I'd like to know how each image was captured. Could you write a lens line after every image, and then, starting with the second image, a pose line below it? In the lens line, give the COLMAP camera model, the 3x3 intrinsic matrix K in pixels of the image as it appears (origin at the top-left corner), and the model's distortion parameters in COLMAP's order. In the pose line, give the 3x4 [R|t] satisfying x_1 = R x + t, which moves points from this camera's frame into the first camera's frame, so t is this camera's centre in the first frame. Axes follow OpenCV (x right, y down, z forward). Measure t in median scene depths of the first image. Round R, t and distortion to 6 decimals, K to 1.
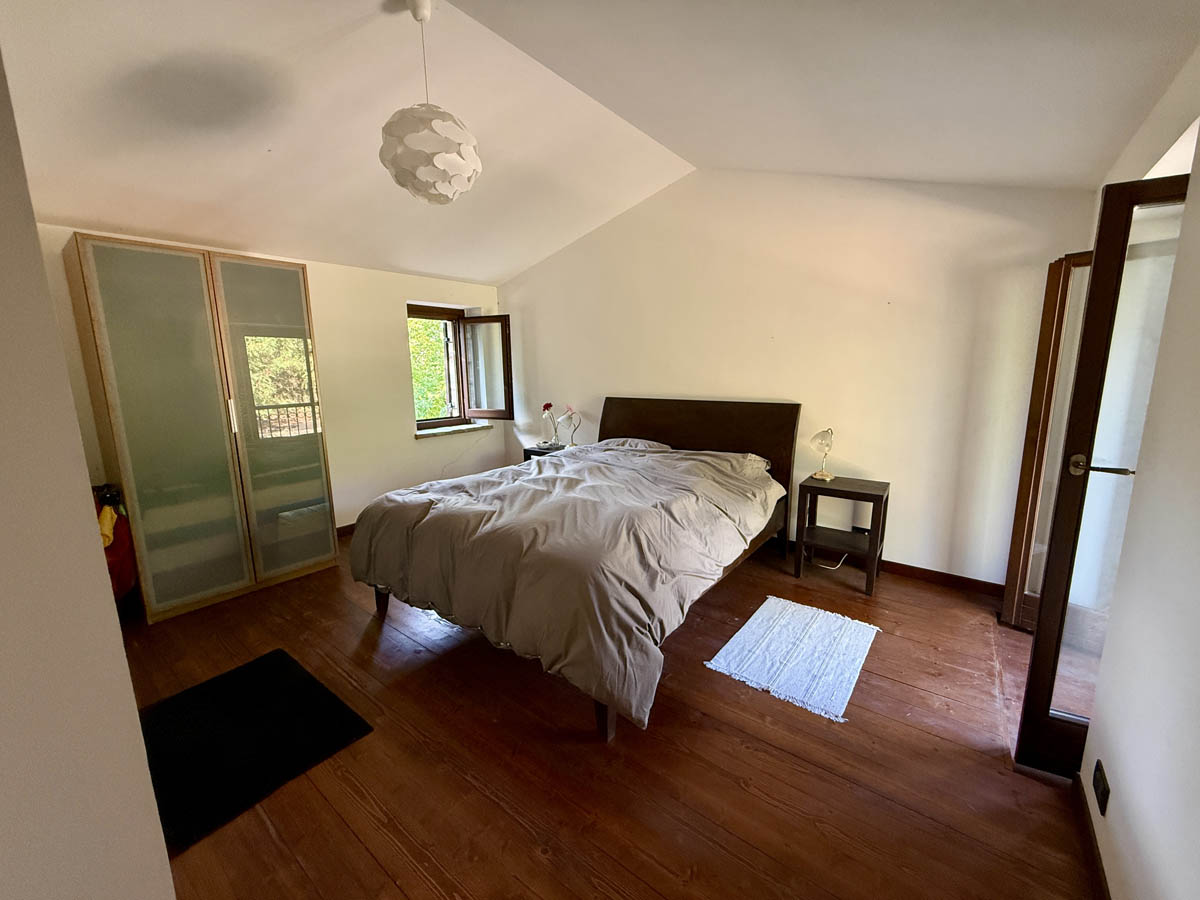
lens RADIAL K [[479.2, 0, 594.3], [0, 479.2, 444.8], [0, 0, 1]] dist [-0.001204, 0.000360]
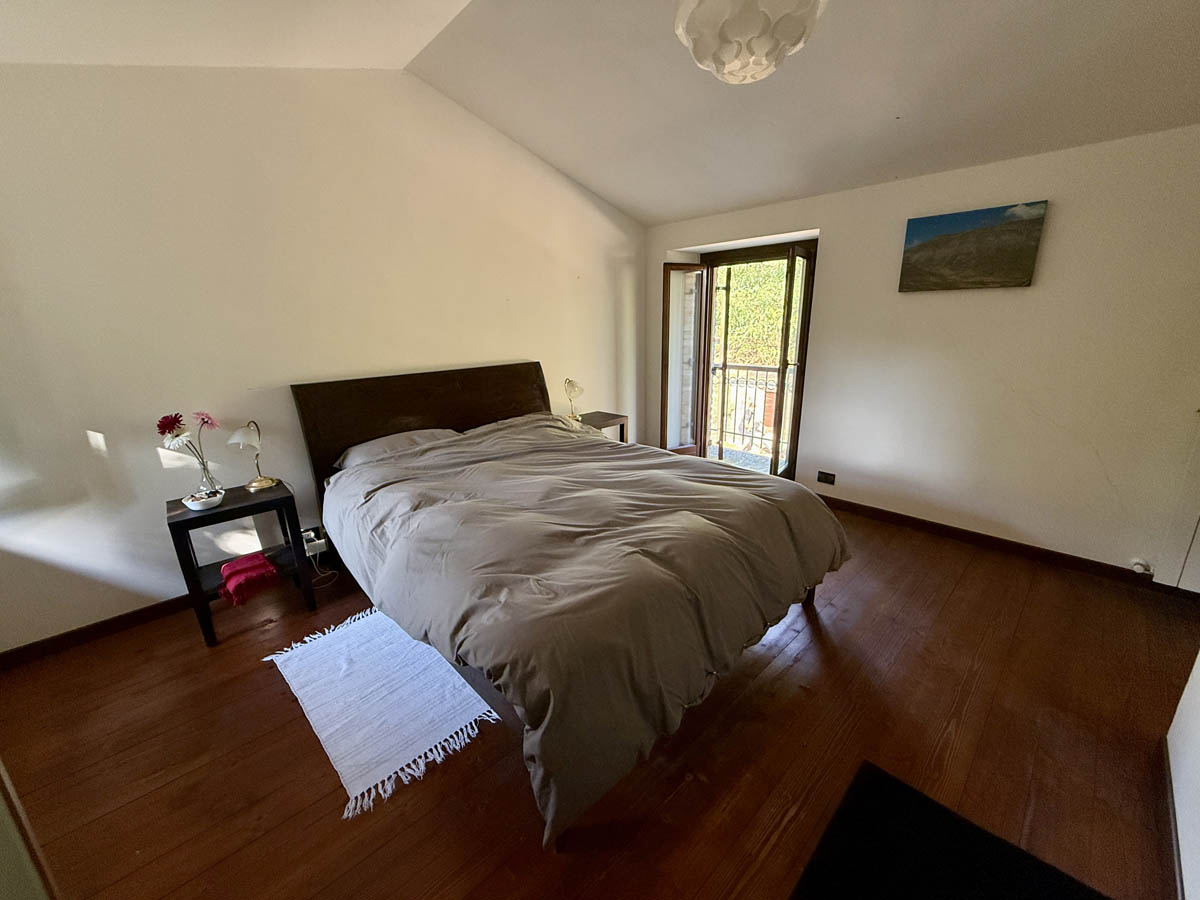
lens RADIAL K [[479.2, 0, 596.0], [0, 479.2, 440.8], [0, 0, 1]] dist [-0.001204, 0.000360]
pose [[0.148302, -0.240827, 0.959171, -1.024544], [0.178236, 0.960523, 0.213608, -0.186603], [-0.972748, 0.139280, 0.185371, 1.036584]]
